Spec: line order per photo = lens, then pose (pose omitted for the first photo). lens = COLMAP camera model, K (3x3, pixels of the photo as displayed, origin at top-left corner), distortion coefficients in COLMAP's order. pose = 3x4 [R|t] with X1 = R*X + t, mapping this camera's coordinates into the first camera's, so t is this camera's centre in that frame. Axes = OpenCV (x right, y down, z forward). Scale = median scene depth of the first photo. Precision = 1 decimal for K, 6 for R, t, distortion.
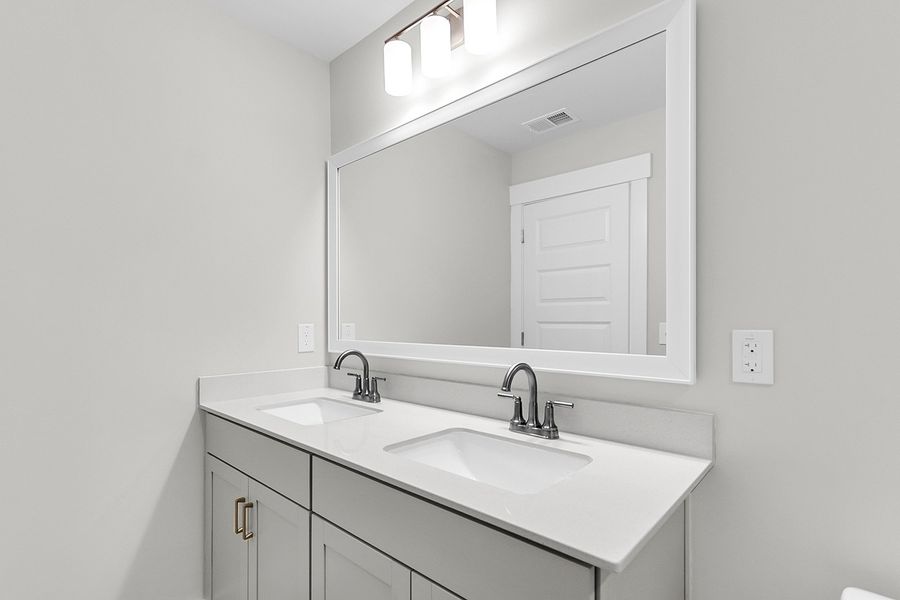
lens RADIAL K [[426.9, 0, 452.4], [0, 426.9, 321.6], [0, 0, 1]] dist [0.000634, 0.000083]
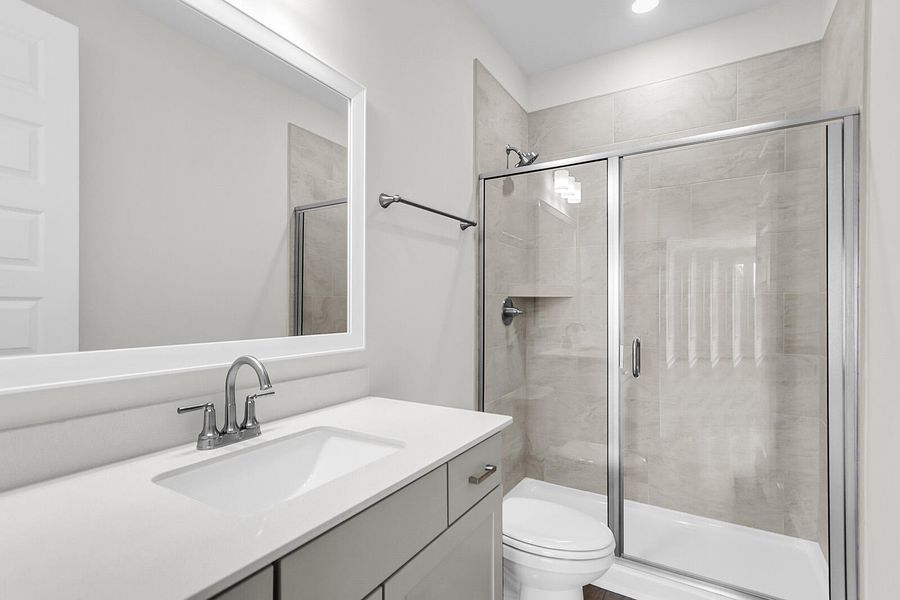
lens RADIAL K [[428.5, 0, 440.2], [0, 428.5, 298.2], [0, 0, 1]] dist [0.002121, 0.000353]
pose [[-0.166482, 0.030848, 0.985562, -0.751938], [0.007758, 0.999521, -0.029974, 0.011071], [-0.986014, 0.002655, -0.166642, 0.766326]]
